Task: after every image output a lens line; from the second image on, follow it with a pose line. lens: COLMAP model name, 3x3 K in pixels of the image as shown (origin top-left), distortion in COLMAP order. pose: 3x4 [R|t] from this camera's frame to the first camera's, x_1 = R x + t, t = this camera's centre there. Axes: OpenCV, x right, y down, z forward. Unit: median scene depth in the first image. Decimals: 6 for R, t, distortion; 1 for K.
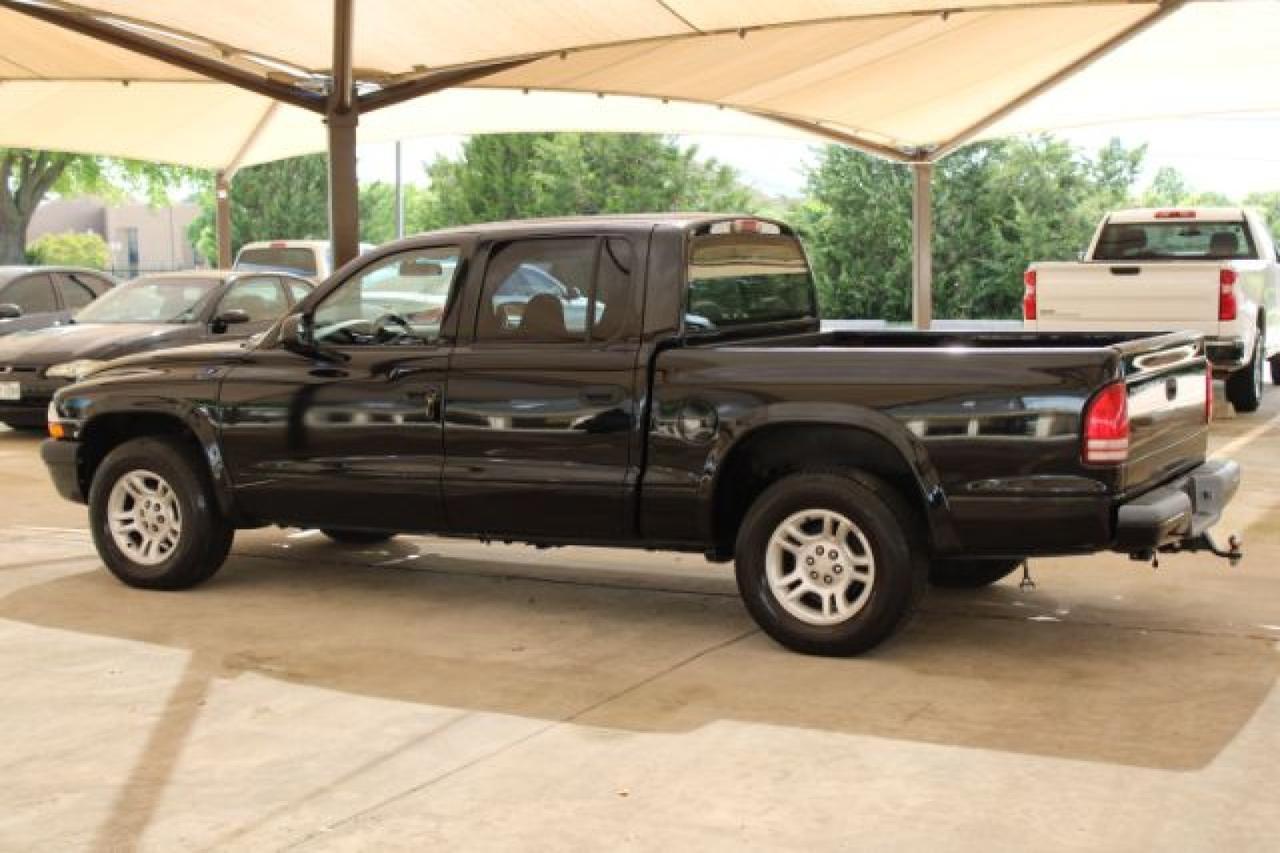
lens RADIAL K [[1827.3, 0, 635.3], [0, 1827.3, 429.9], [0, 0, 1]] dist [-0.004869, 0.000000]
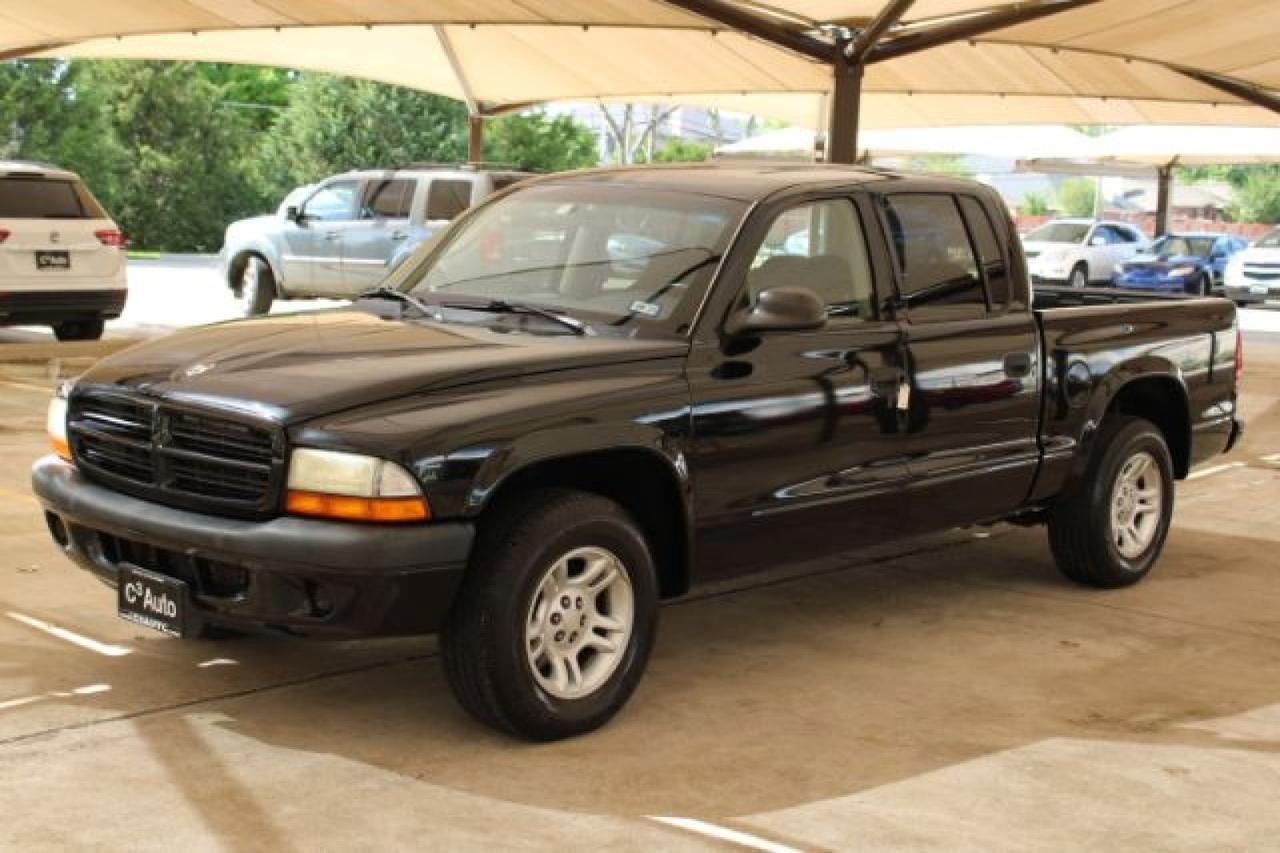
lens RADIAL K [[1827.3, 0, 634.5], [0, 1827.3, 432.3], [0, 0, 1]] dist [-0.004869, 0.000000]
pose [[0.256364, -0.101820, 0.961202, -0.845079], [0.053778, 0.994398, 0.090993, -0.070425], [-0.965083, 0.028364, 0.260404, 0.816736]]
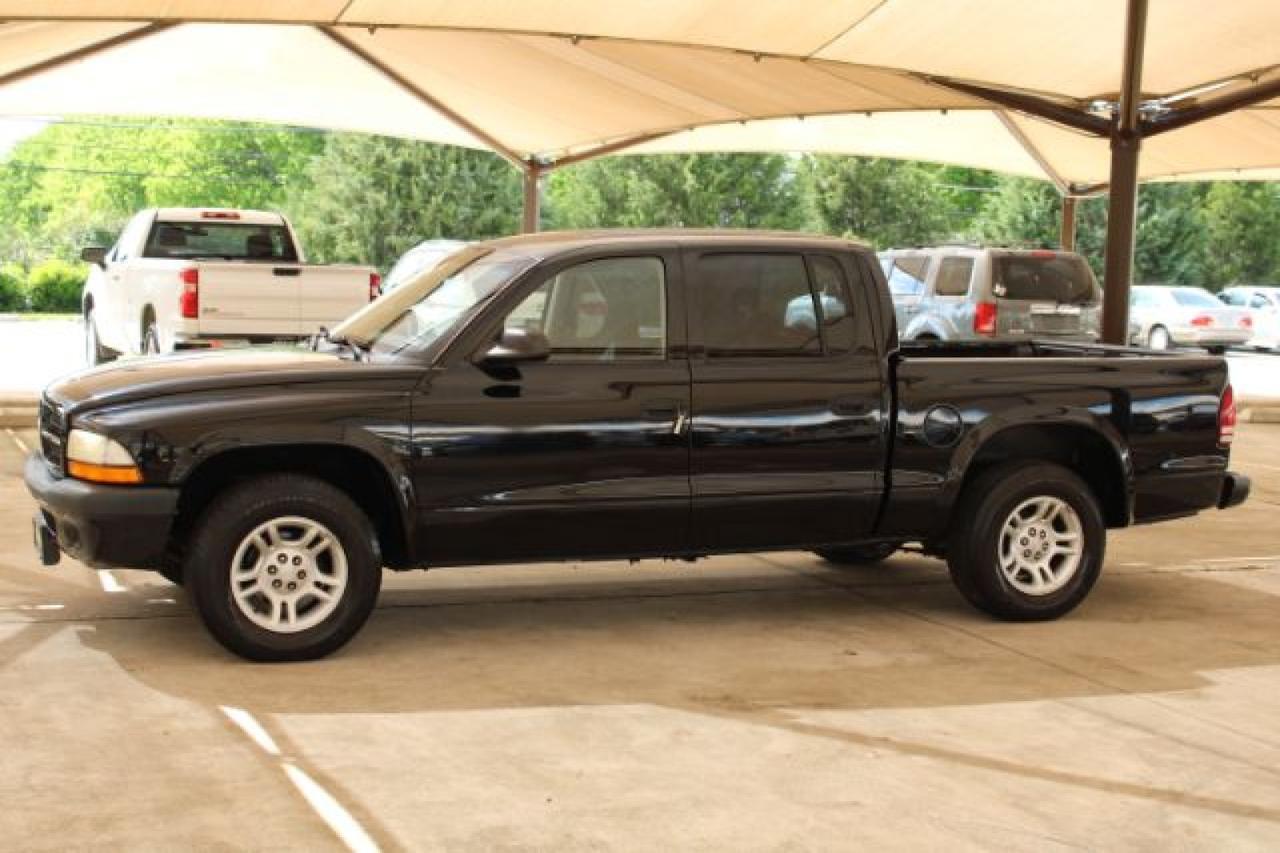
lens RADIAL K [[1827.3, 0, 642.4], [0, 1827.3, 423.2], [0, 0, 1]] dist [-0.004869, 0.000000]
pose [[0.645591, -0.038222, 0.762727, -0.780062], [0.035699, 0.999165, 0.019854, -0.029426], [-0.762849, 0.014411, 0.646416, 0.353529]]
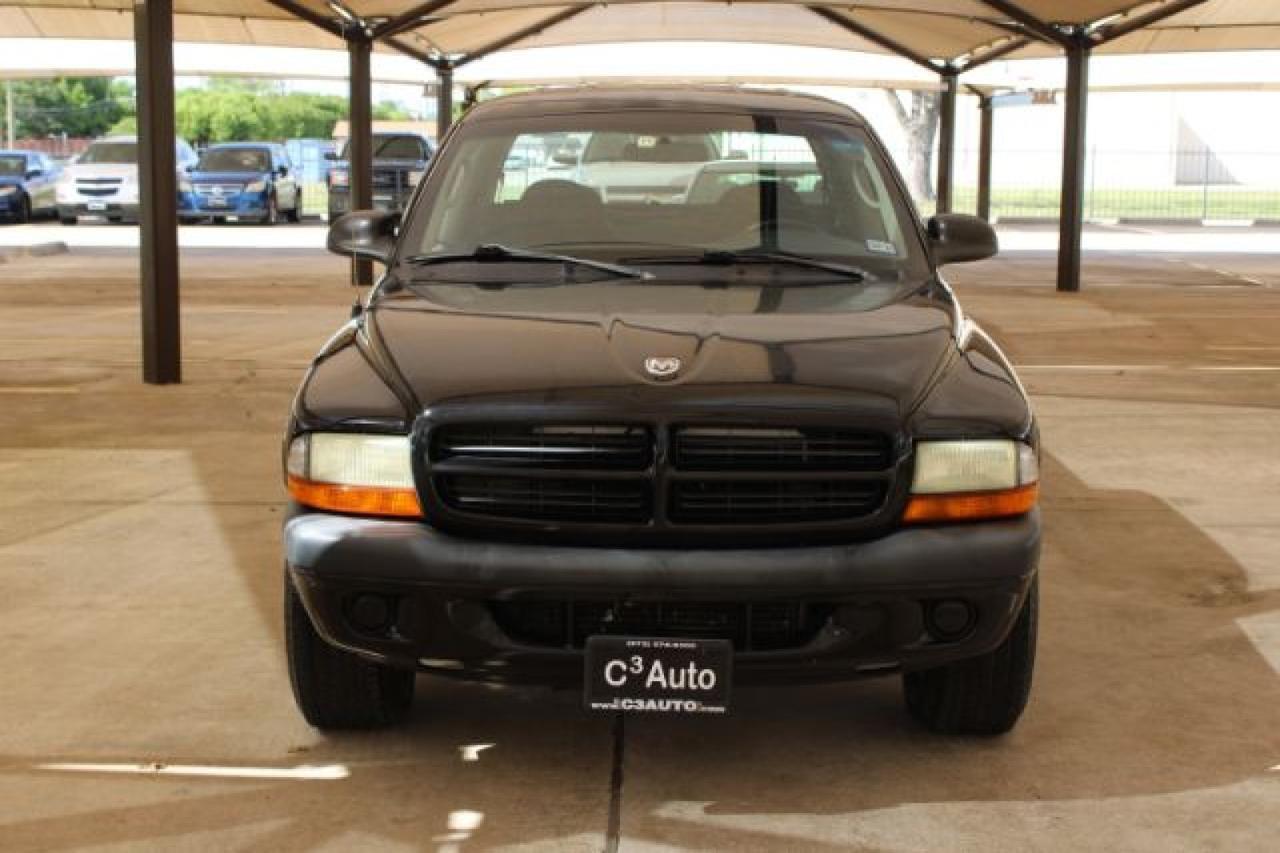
lens RADIAL K [[1827.3, 0, 604.5], [0, 1827.3, 442.8], [0, 0, 1]] dist [-0.004869, 0.000000]
pose [[-0.440977, -0.136247, 0.887117, -0.701580], [0.086409, 0.977374, 0.193062, -0.115880], [-0.893349, 0.161791, -0.419227, 1.331119]]
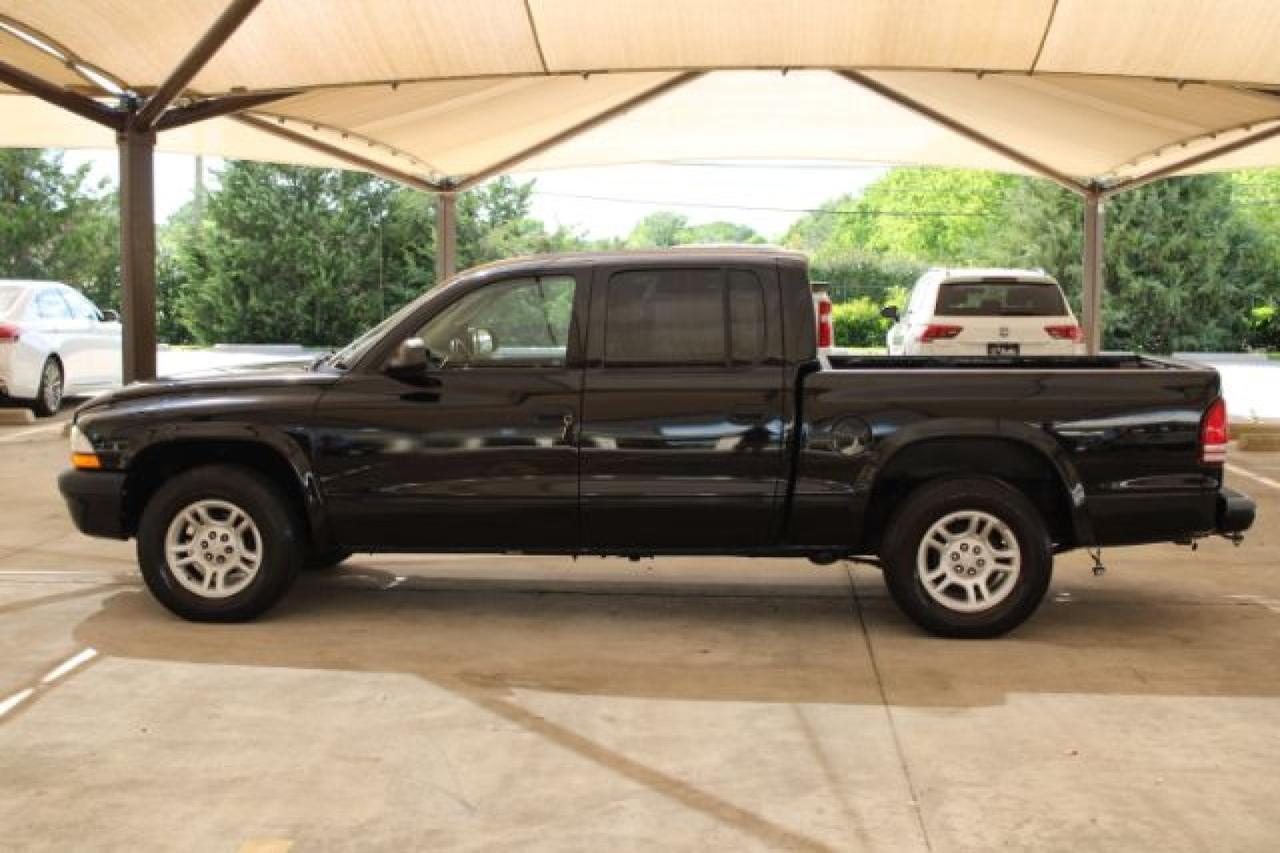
lens RADIAL K [[1827.3, 0, 640.9], [0, 1827.3, 421.7], [0, 0, 1]] dist [-0.004869, 0.000000]
pose [[0.918253, -0.014602, 0.395726, -0.440696], [0.021735, 0.999672, -0.013548, -0.001232], [-0.395398, 0.021041, 0.918269, 0.020837]]
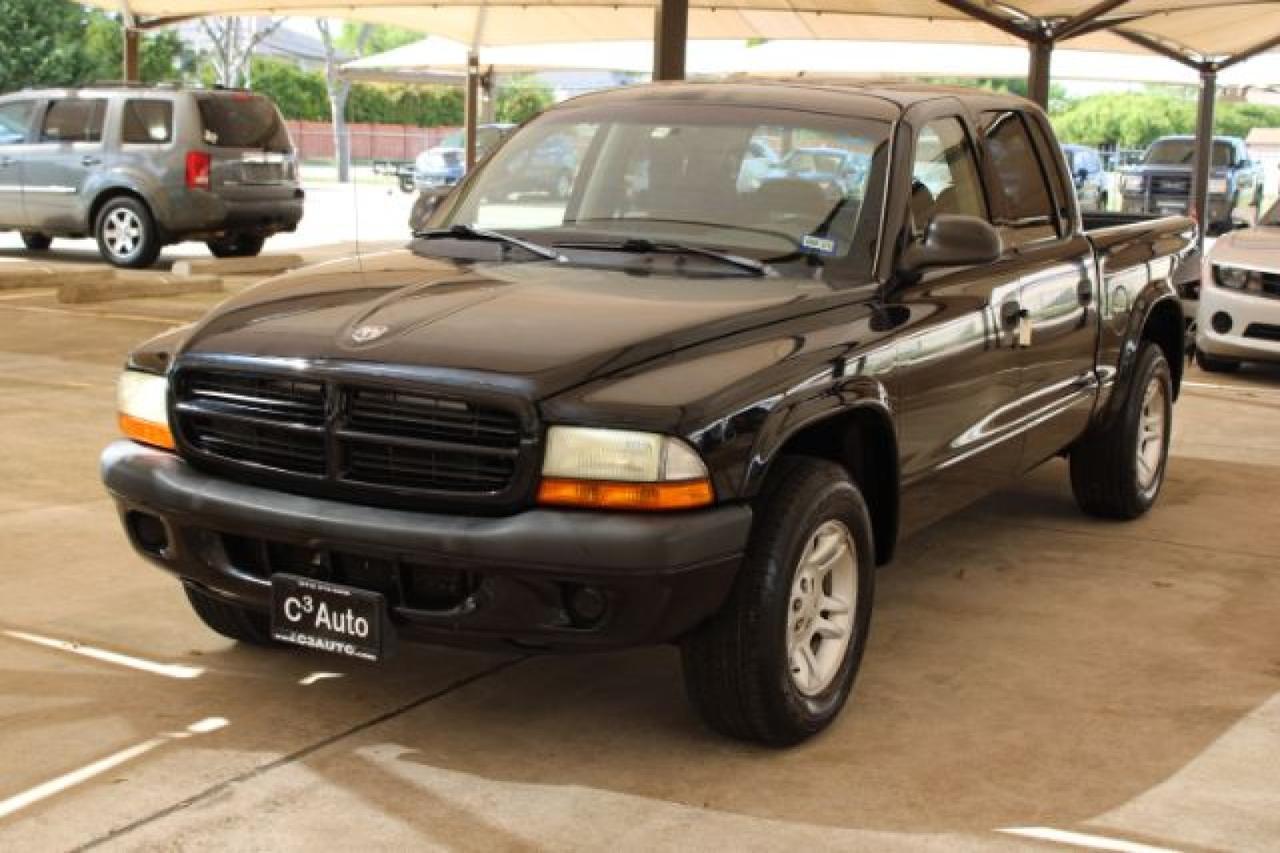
lens RADIAL K [[1827.3, 0, 632.5], [0, 1827.3, 432.3], [0, 0, 1]] dist [-0.004869, 0.000000]
pose [[0.021261, -0.151029, 0.988301, -0.790528], [0.067619, 0.986478, 0.149296, -0.086733], [-0.997485, 0.063653, 0.031186, 1.031141]]
